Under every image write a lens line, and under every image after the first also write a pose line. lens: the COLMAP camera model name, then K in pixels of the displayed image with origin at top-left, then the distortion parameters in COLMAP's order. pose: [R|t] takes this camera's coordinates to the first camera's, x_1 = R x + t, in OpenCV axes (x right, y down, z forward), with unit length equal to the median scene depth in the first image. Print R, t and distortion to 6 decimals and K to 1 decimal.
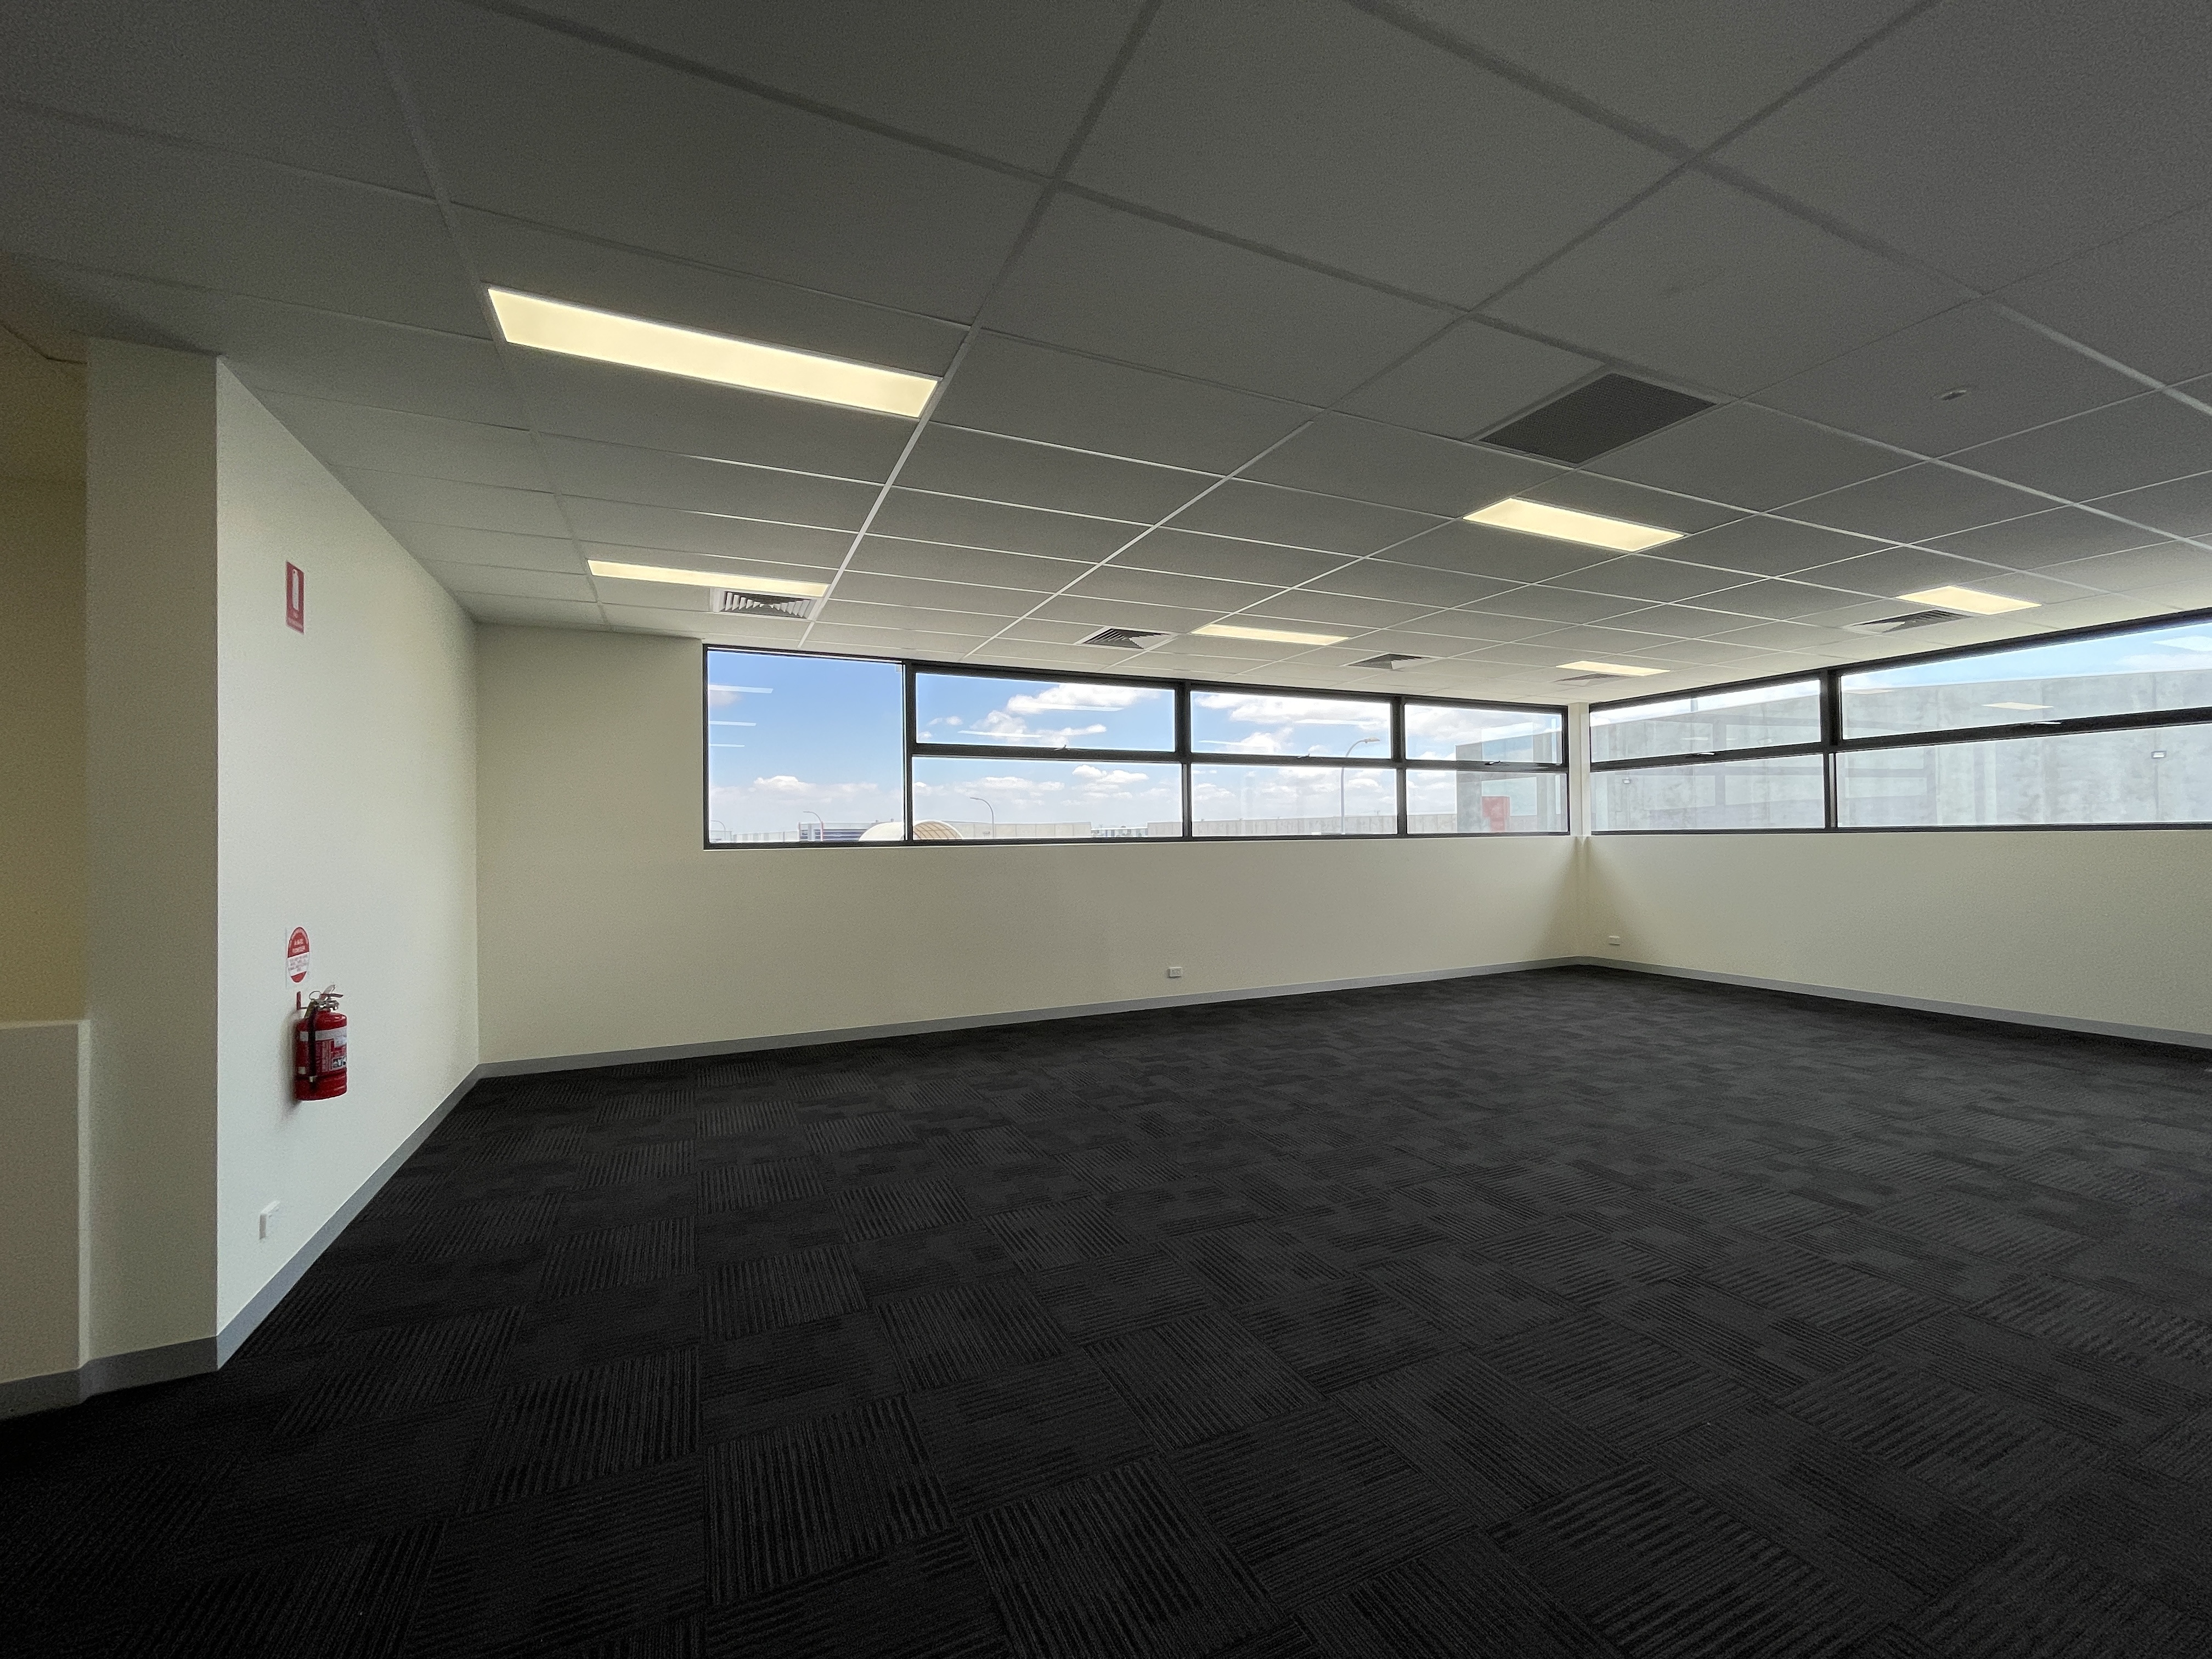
lens RADIAL K [[891.8, 0, 1104.6], [0, 891.8, 822.5], [0, 0, 1]] dist [0.003185, -0.000799]
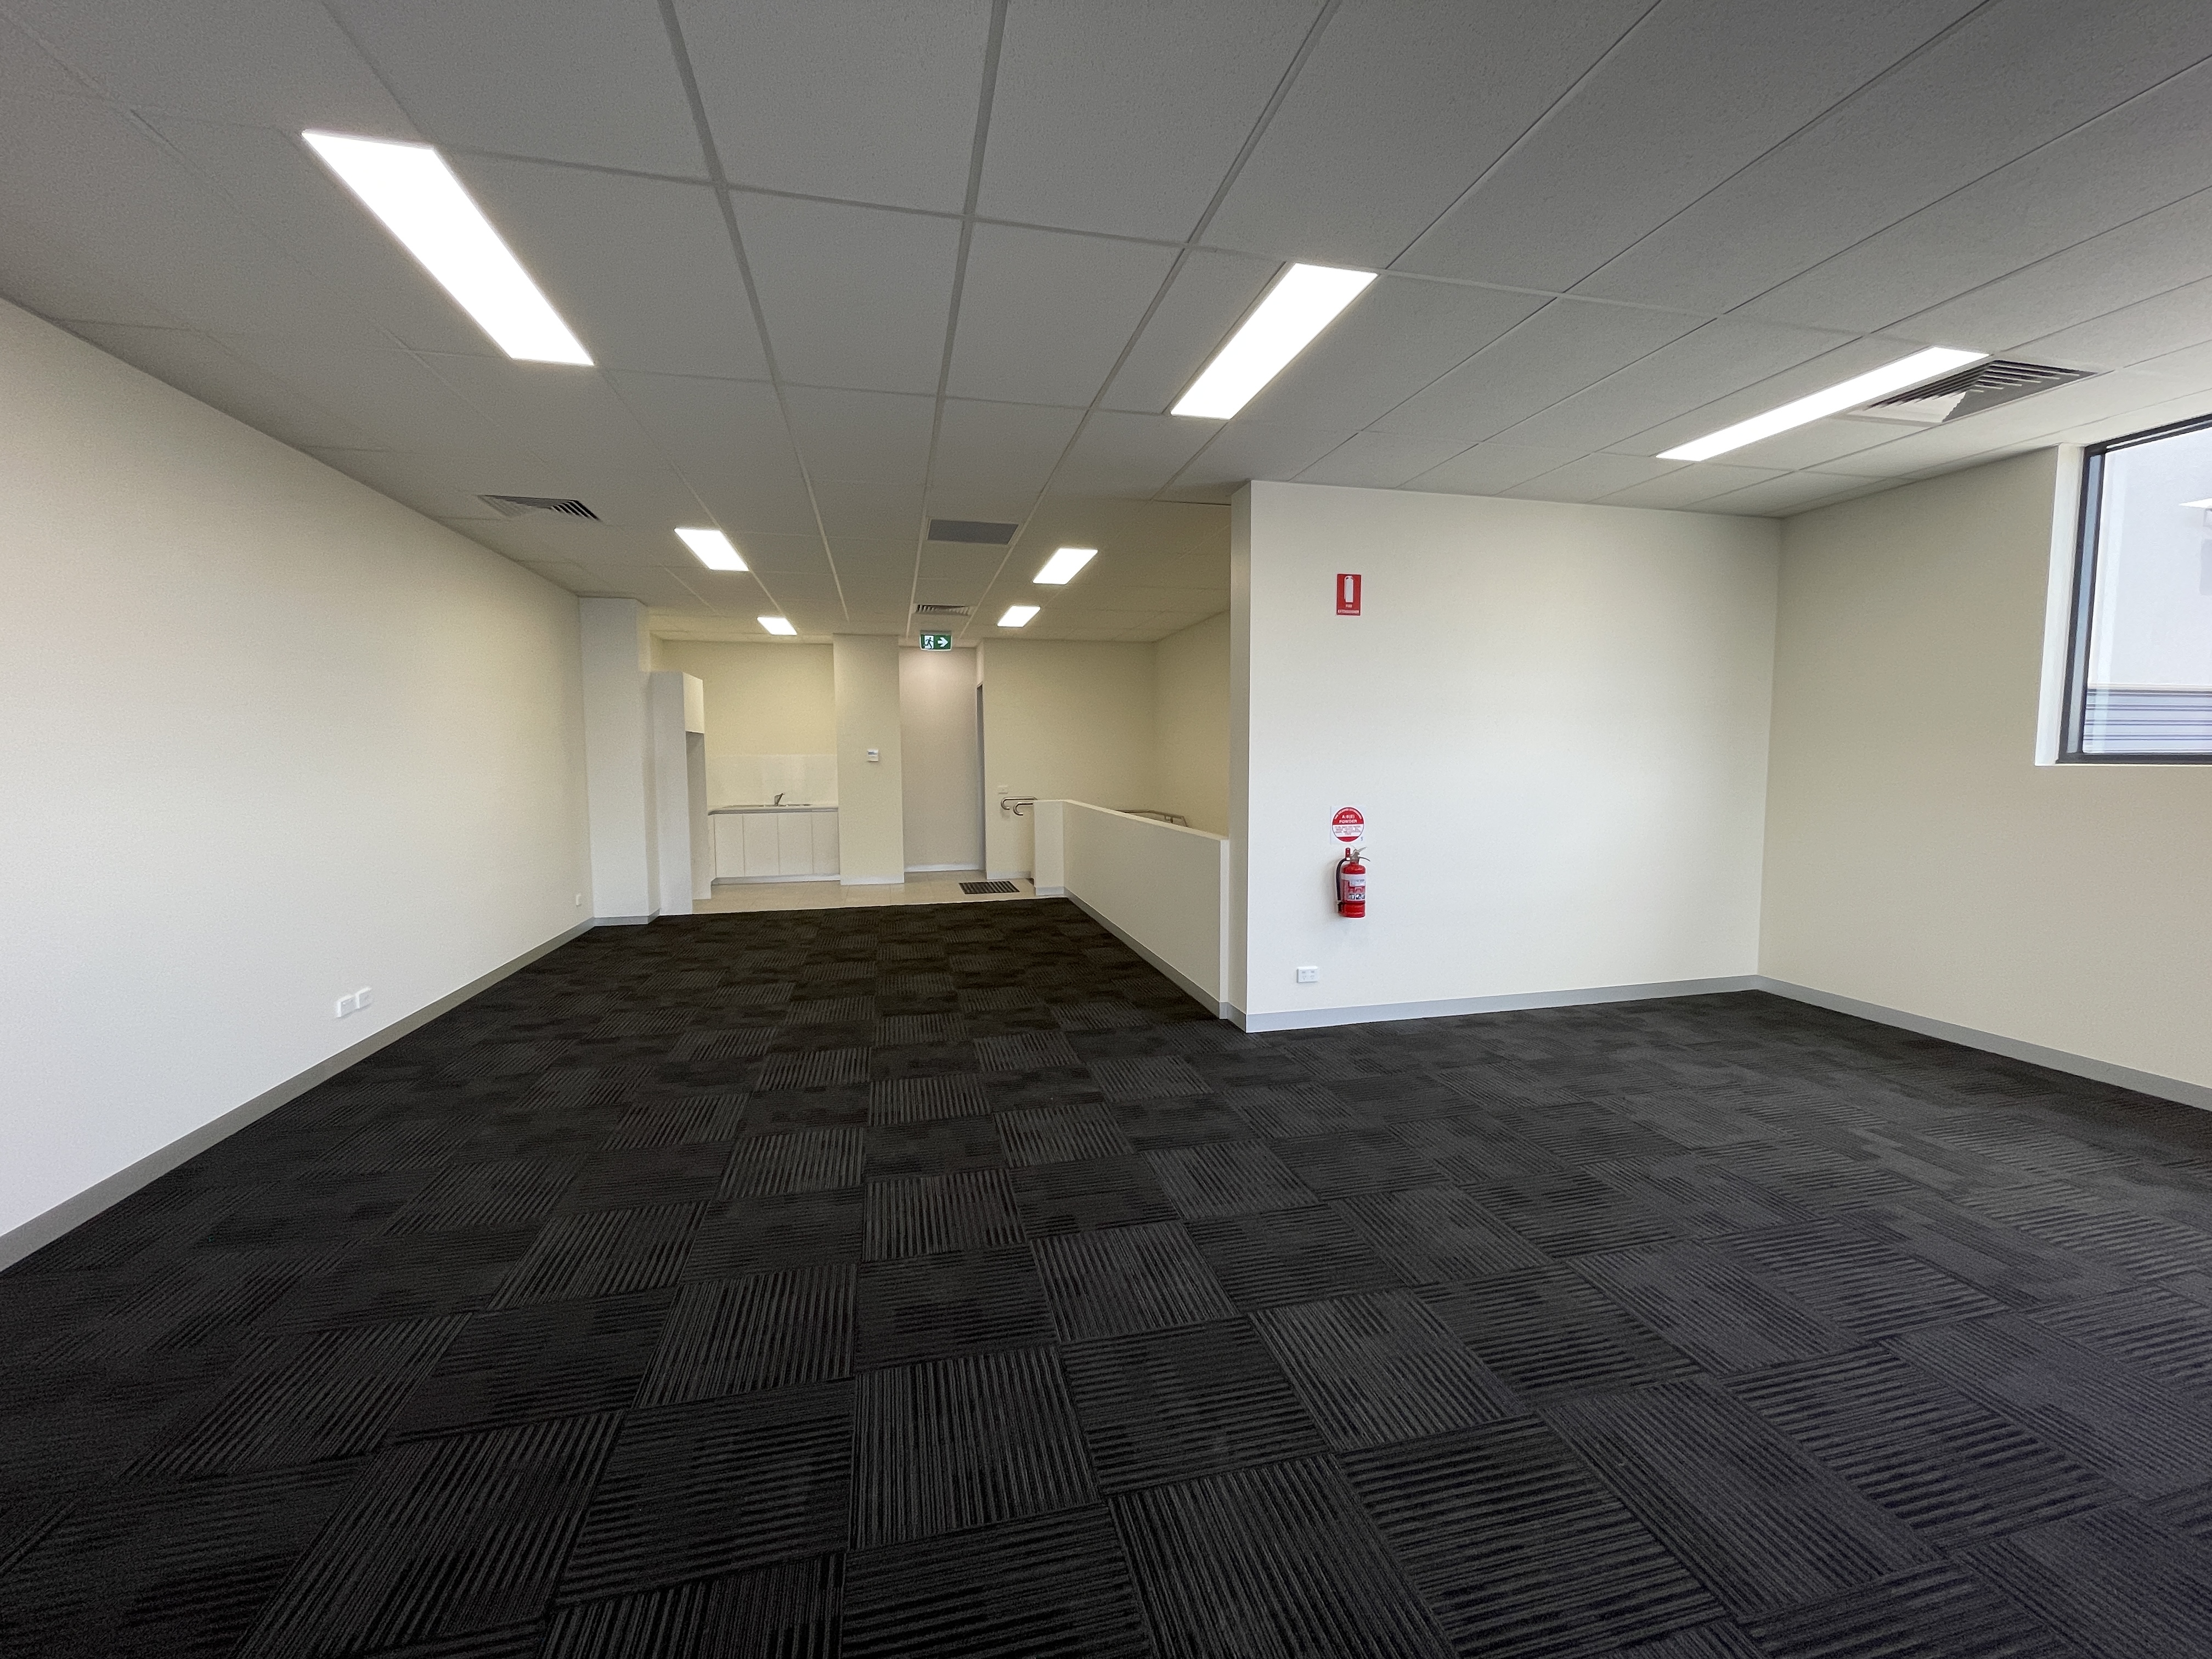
lens RADIAL K [[891.8, 0, 1110.9], [0, 891.8, 834.7], [0, 0, 1]] dist [0.003185, -0.000799]
pose [[-0.195024, 0.099659, -0.975722, 0.444489], [0.022742, 0.995016, 0.097084, 0.002399], [0.980535, -0.003256, -0.196319, 0.548292]]
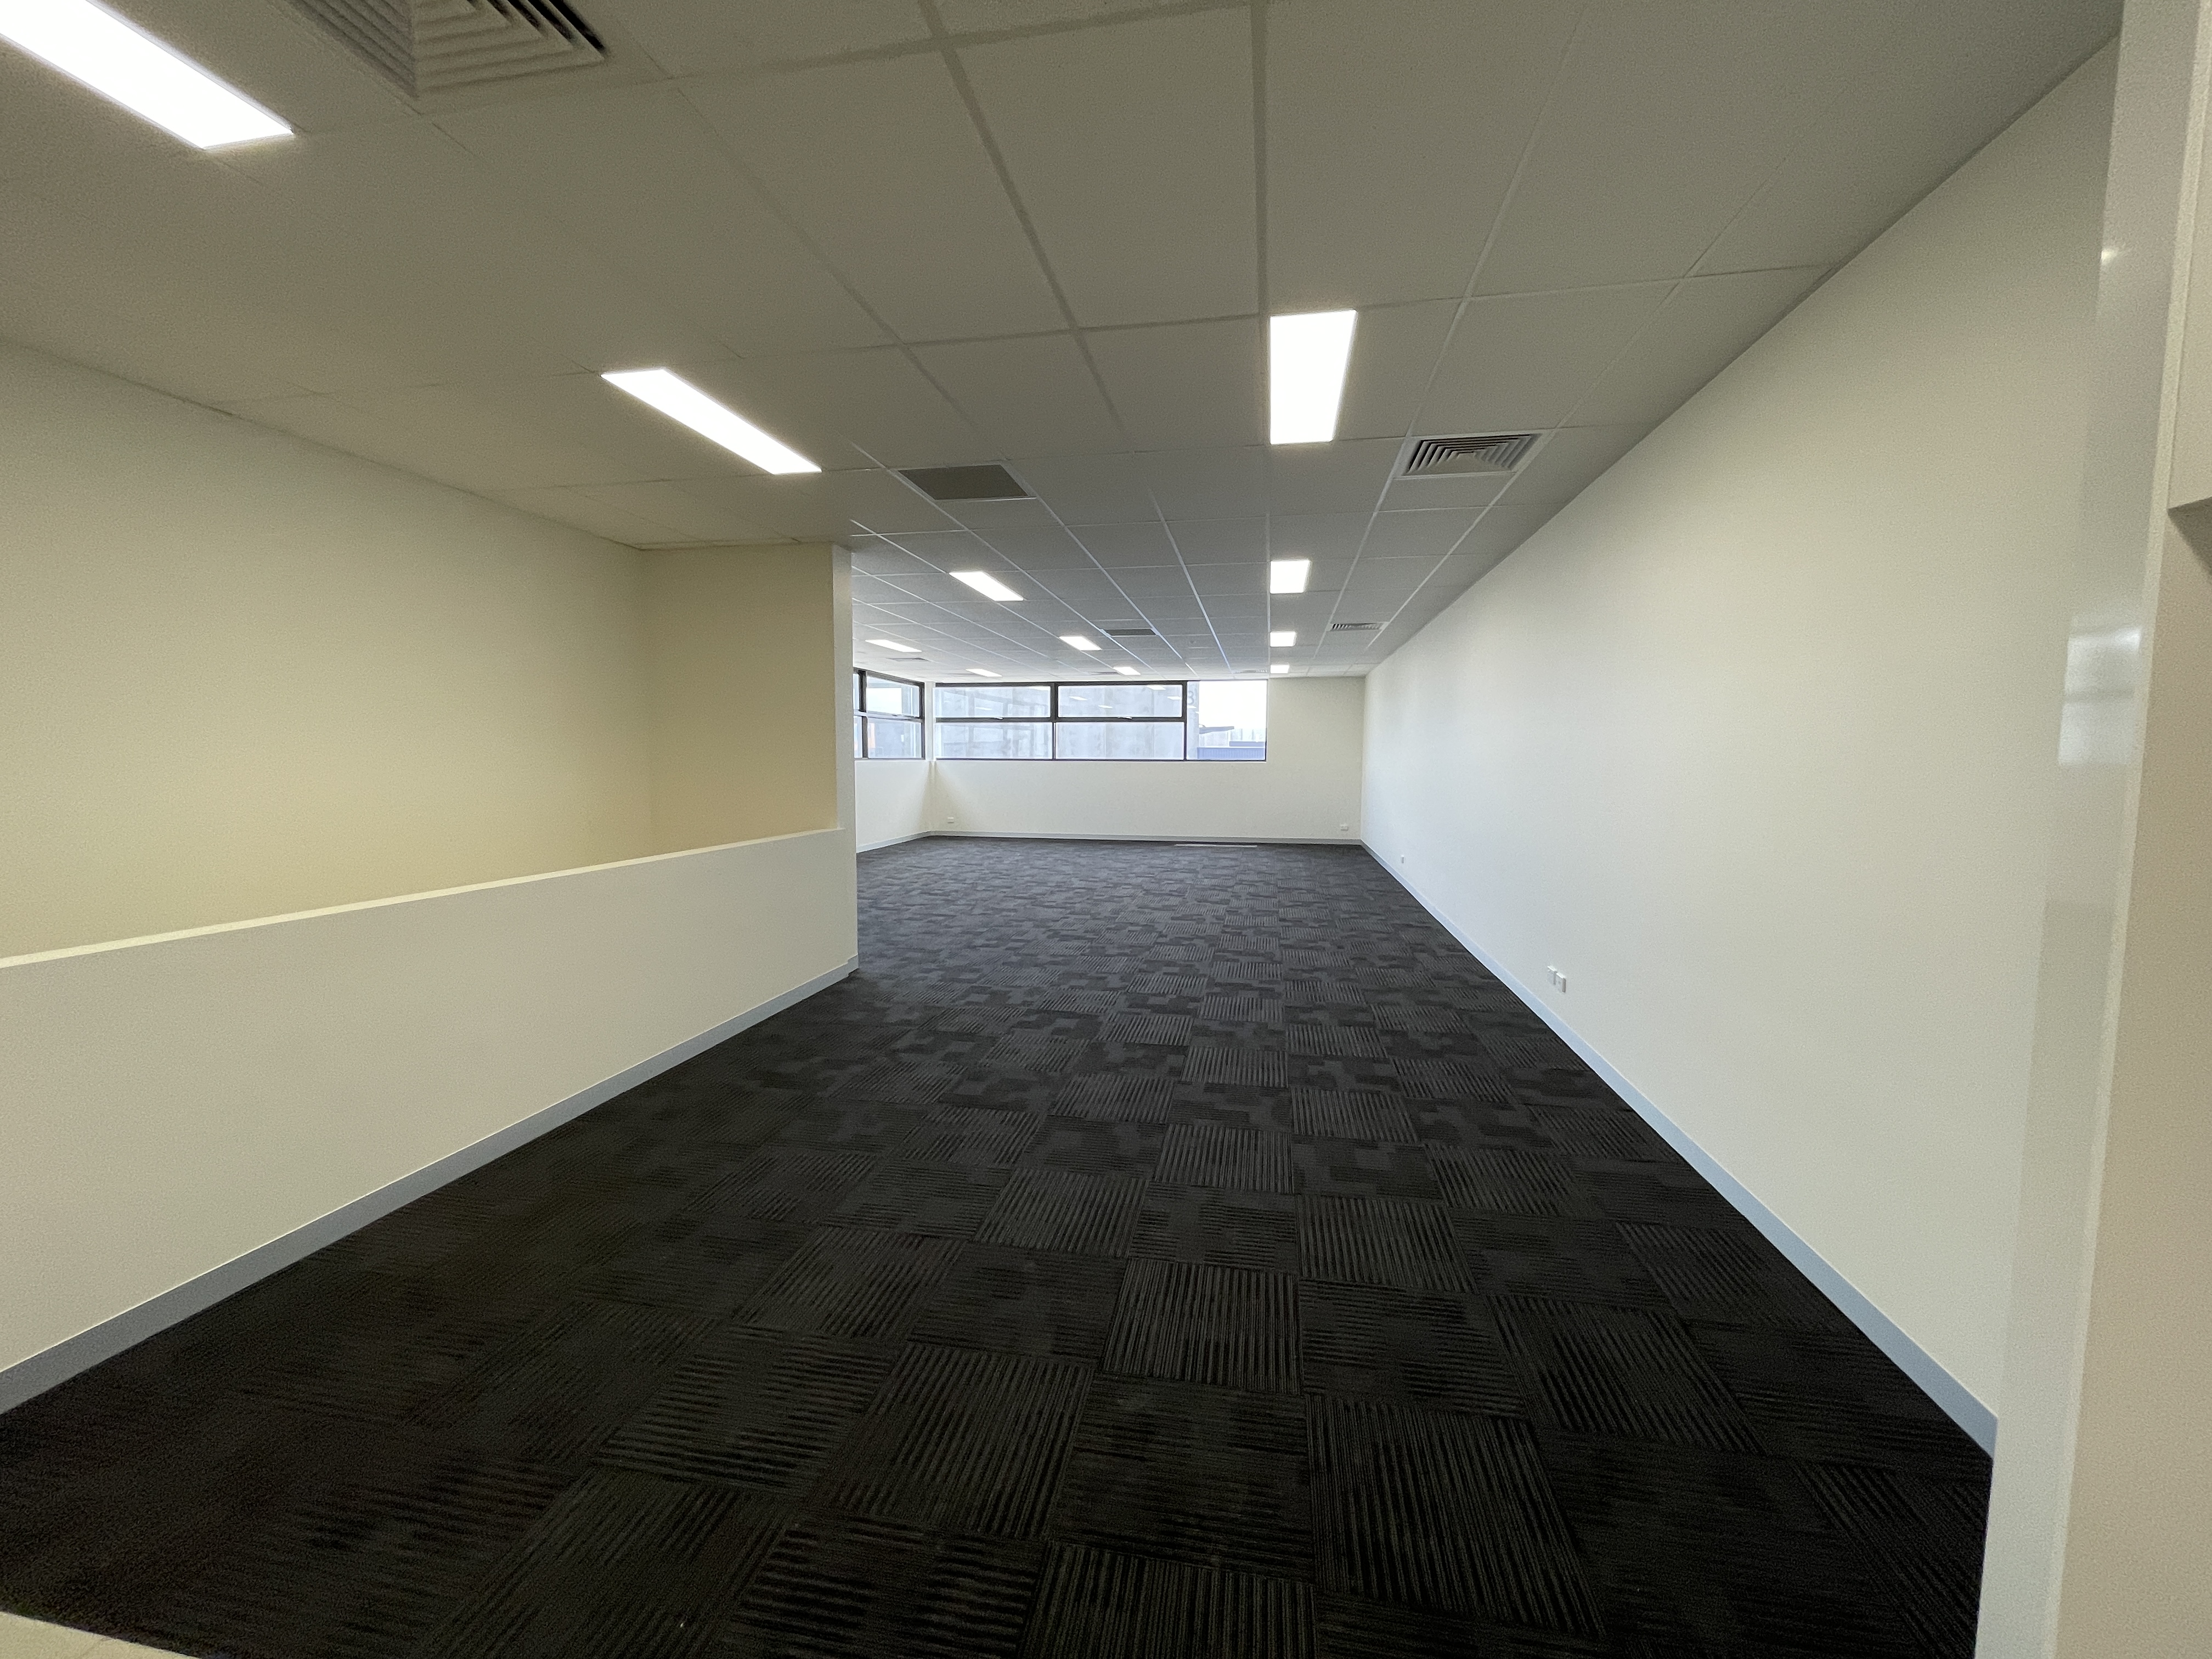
lens RADIAL K [[891.8, 0, 1107.2], [0, 891.8, 829.6], [0, 0, 1]] dist [0.003185, -0.000799]
pose [[0.576503, -0.048792, 0.815637, -1.411530], [-0.027097, 0.996525, 0.078766, 0.007918], [-0.816646, -0.067510, 0.573177, -0.553780]]
